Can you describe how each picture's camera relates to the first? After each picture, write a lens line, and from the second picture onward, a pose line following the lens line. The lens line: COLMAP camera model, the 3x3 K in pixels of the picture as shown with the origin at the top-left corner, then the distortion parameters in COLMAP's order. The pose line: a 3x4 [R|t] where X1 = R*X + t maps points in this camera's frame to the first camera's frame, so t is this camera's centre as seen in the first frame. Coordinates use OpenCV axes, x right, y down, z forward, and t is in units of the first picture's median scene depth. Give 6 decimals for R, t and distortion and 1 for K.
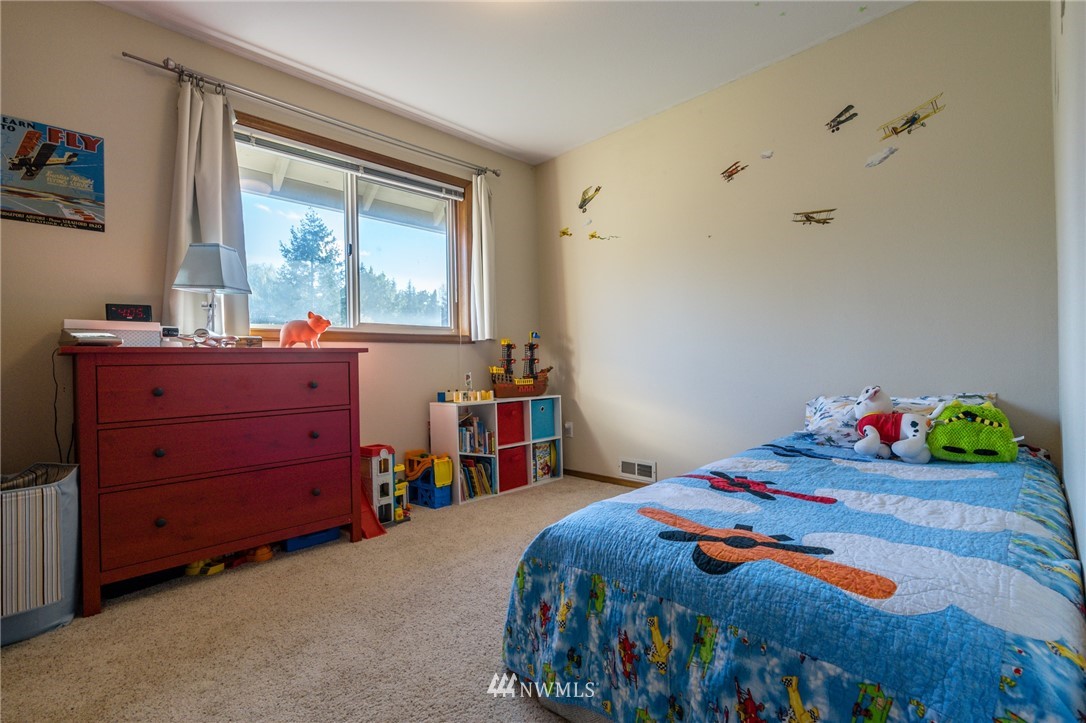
lens RADIAL K [[495.7, 0, 538.0], [0, 495.7, 361.8], [0, 0, 1]] dist [-0.005952, 0.000975]
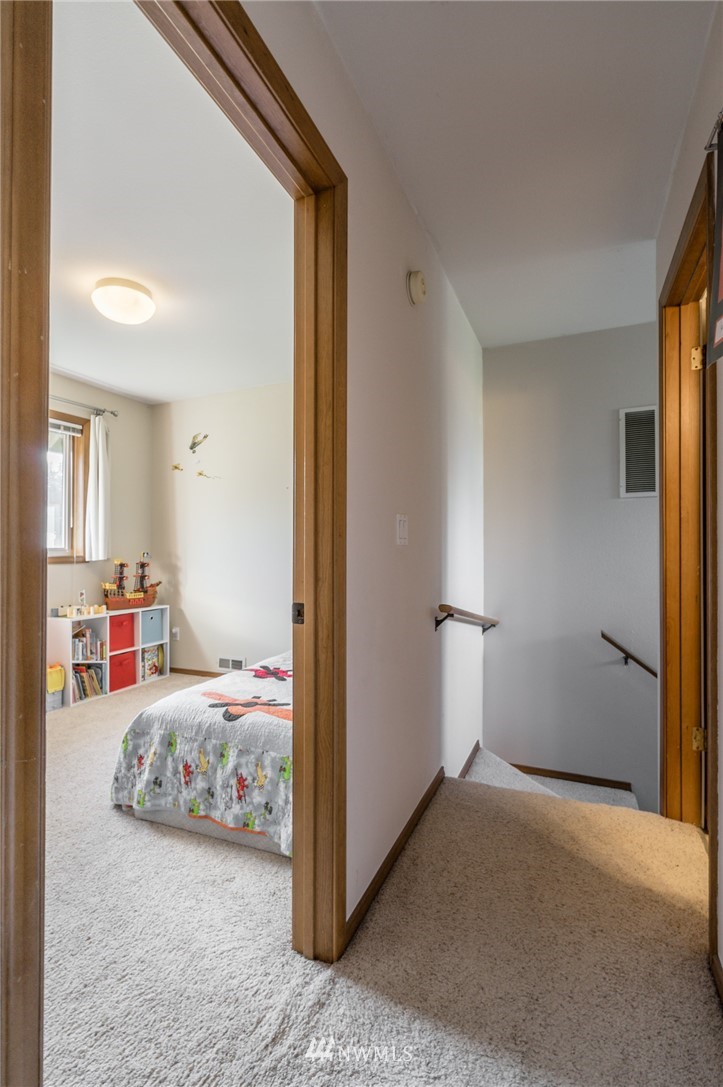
lens RADIAL K [[496.2, 0, 360.9], [0, 496.2, 536.3], [0, 0, 1]] dist [-0.005952, 0.000975]
pose [[0.924423, 0.025319, 0.380527, 0.019098], [-0.014688, 0.999417, -0.030816, -0.084852], [-0.381086, 0.022898, 0.924256, -0.342651]]
